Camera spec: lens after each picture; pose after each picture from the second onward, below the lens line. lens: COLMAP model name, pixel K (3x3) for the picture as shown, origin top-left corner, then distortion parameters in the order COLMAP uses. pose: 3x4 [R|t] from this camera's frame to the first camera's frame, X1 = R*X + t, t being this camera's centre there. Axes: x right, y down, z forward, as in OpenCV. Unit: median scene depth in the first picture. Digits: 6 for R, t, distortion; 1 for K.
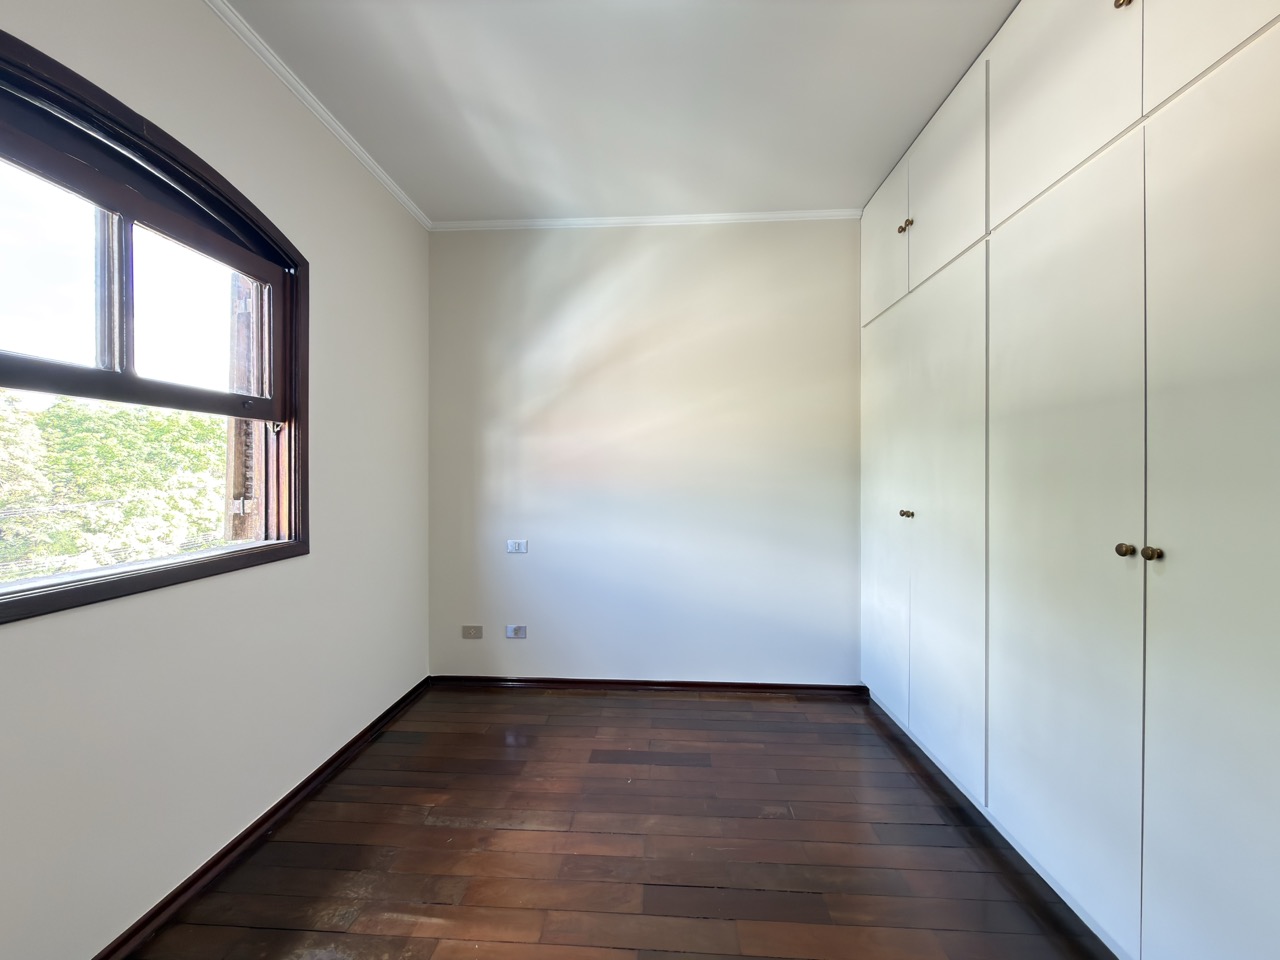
lens RADIAL K [[509.5, 0, 640.0], [0, 509.5, 480.0], [0, 0, 1]] dist [0.000850, 0.000169]
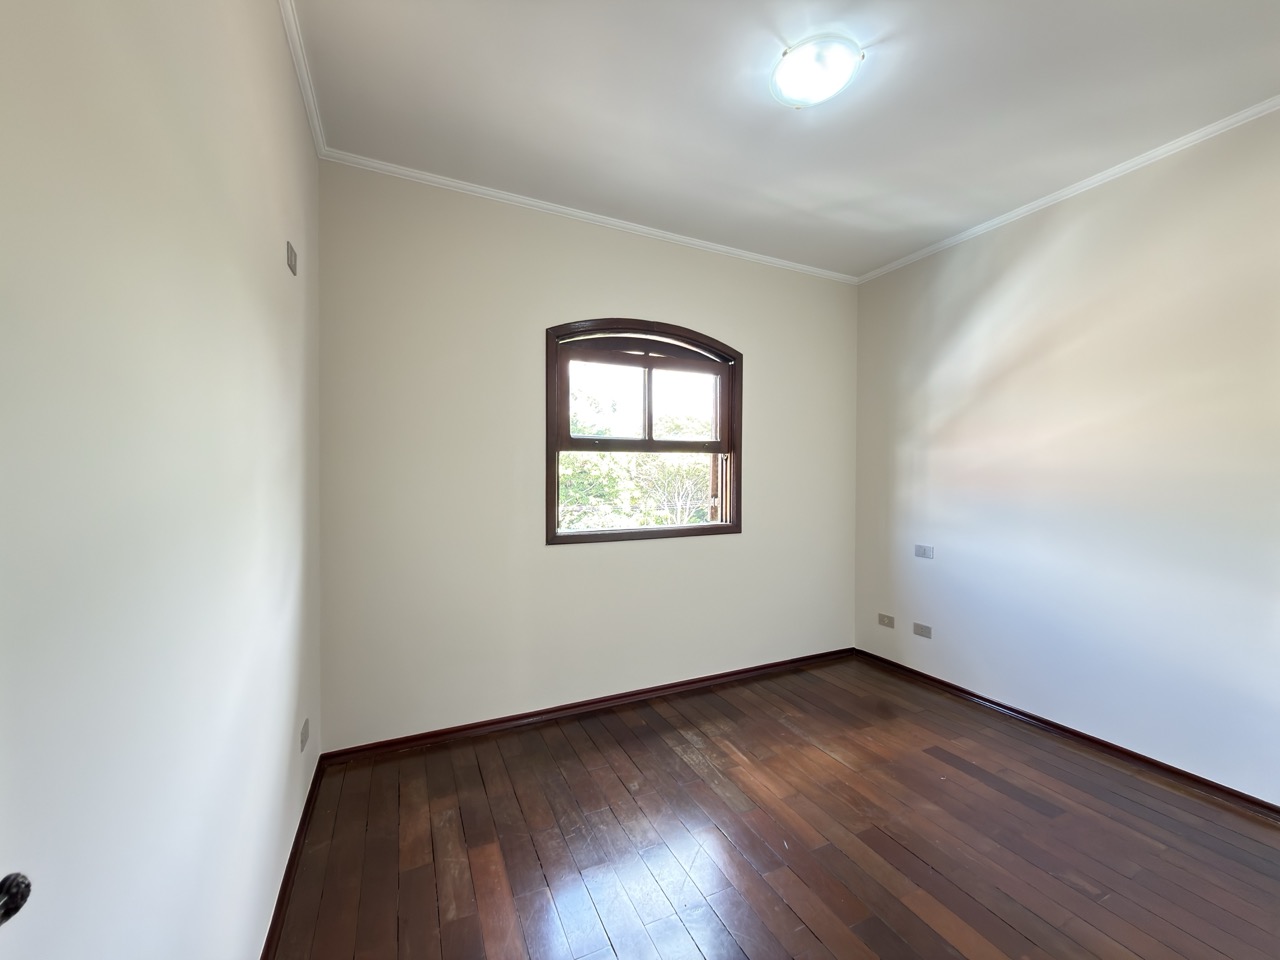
lens RADIAL K [[509.5, 0, 640.0], [0, 509.5, 480.0], [0, 0, 1]] dist [0.000850, 0.000169]
pose [[0.477640, 0.005933, -0.878536, 0.616678], [-0.009406, 0.999954, 0.001639, -0.023990], [0.878505, 0.007480, 0.477674, -0.063666]]
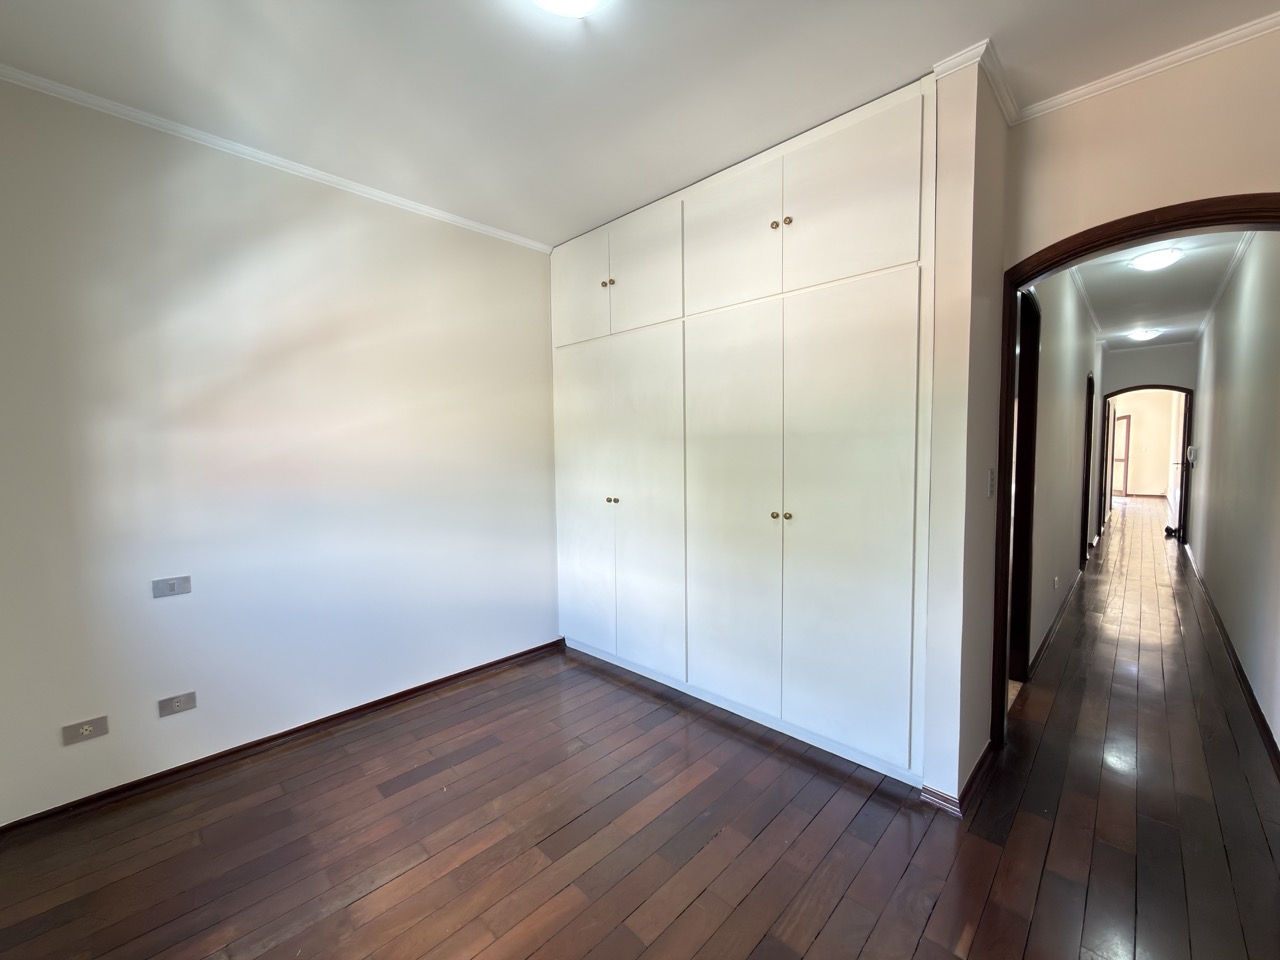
lens RADIAL K [[509.7, 0, 640.0], [0, 509.7, 480.0], [0, 0, 1]] dist [-0.001963, -0.000327]
pose [[0.657937, -0.052484, 0.751242, -0.499127], [0.017940, 0.998378, 0.054037, -0.066345], [-0.752859, -0.022075, 0.657811, 0.065231]]
